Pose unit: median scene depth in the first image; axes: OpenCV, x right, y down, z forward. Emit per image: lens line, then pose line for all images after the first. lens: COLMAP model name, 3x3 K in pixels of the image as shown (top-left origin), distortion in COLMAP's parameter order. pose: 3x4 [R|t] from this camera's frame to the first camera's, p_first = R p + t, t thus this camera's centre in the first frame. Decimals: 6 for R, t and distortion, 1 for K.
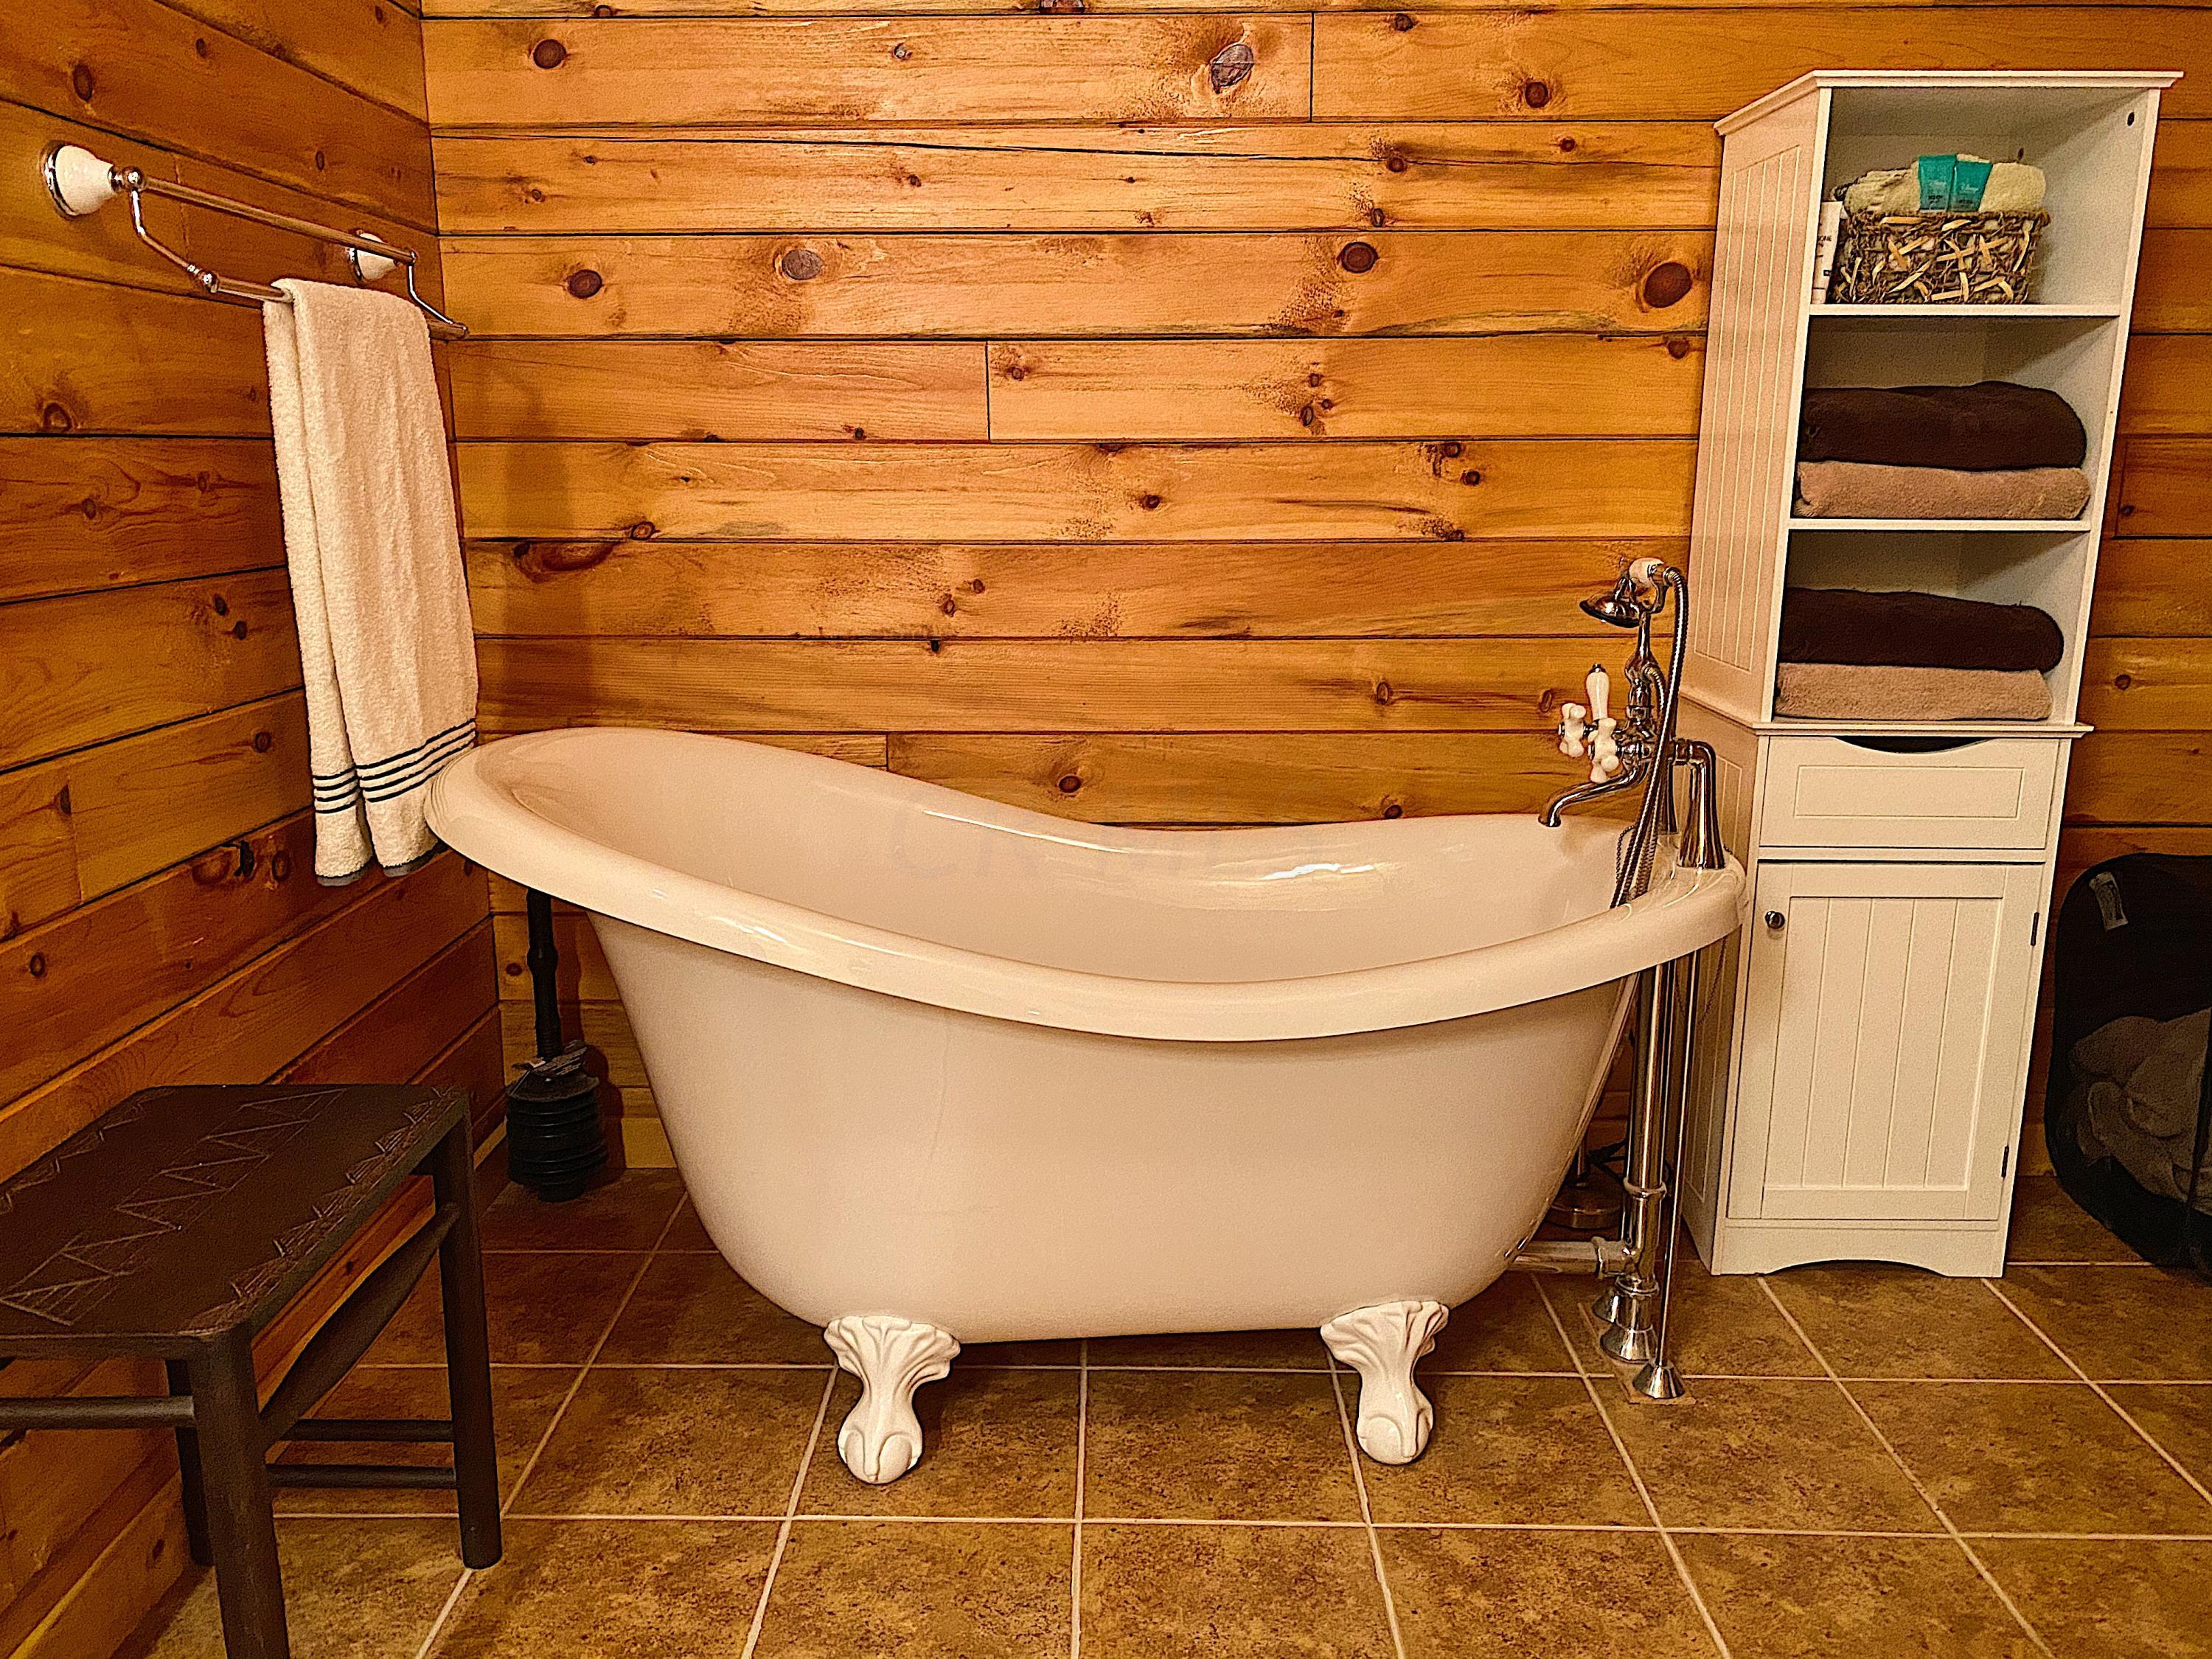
lens RADIAL K [[1678.9, 0, 1106.0], [0, 1678.9, 829.5], [0, 0, 1]] dist [0.005192, -0.002434]
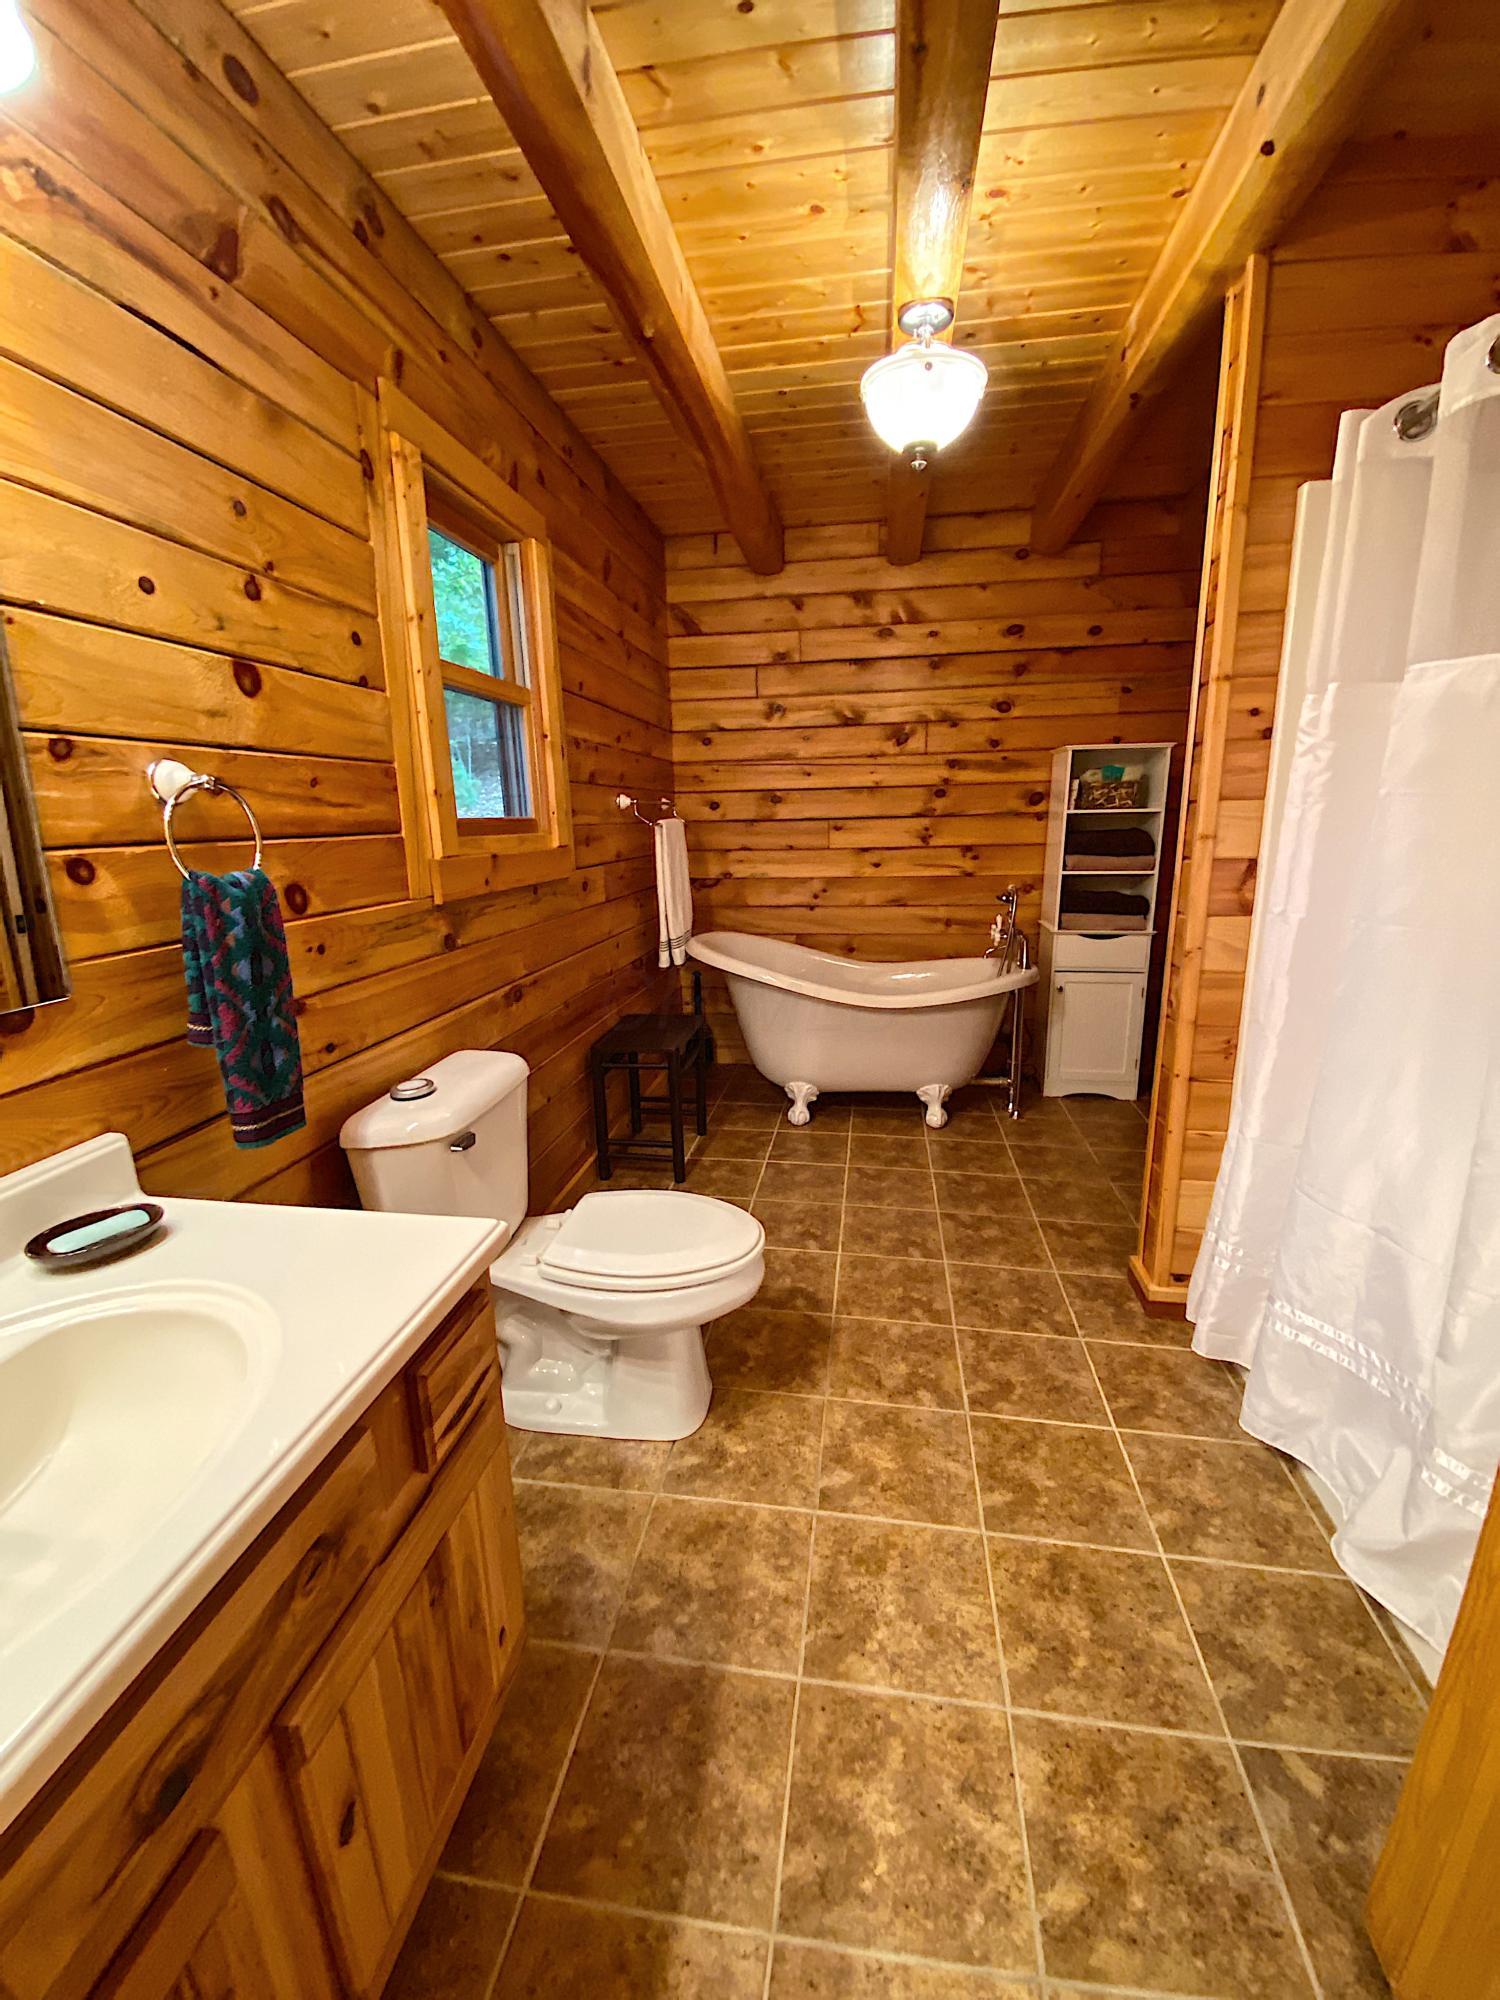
lens RADIAL K [[818.3, 0, 750.0], [0, 818.3, 1000.0], [0, 0, 1]] dist [0.047420, -0.036915]
pose [[0.989164, 0.014938, -0.146055, 0.020824], [-0.014253, 0.999882, 0.005735, 0.072440], [0.146123, -0.003592, 0.989260, -0.705600]]
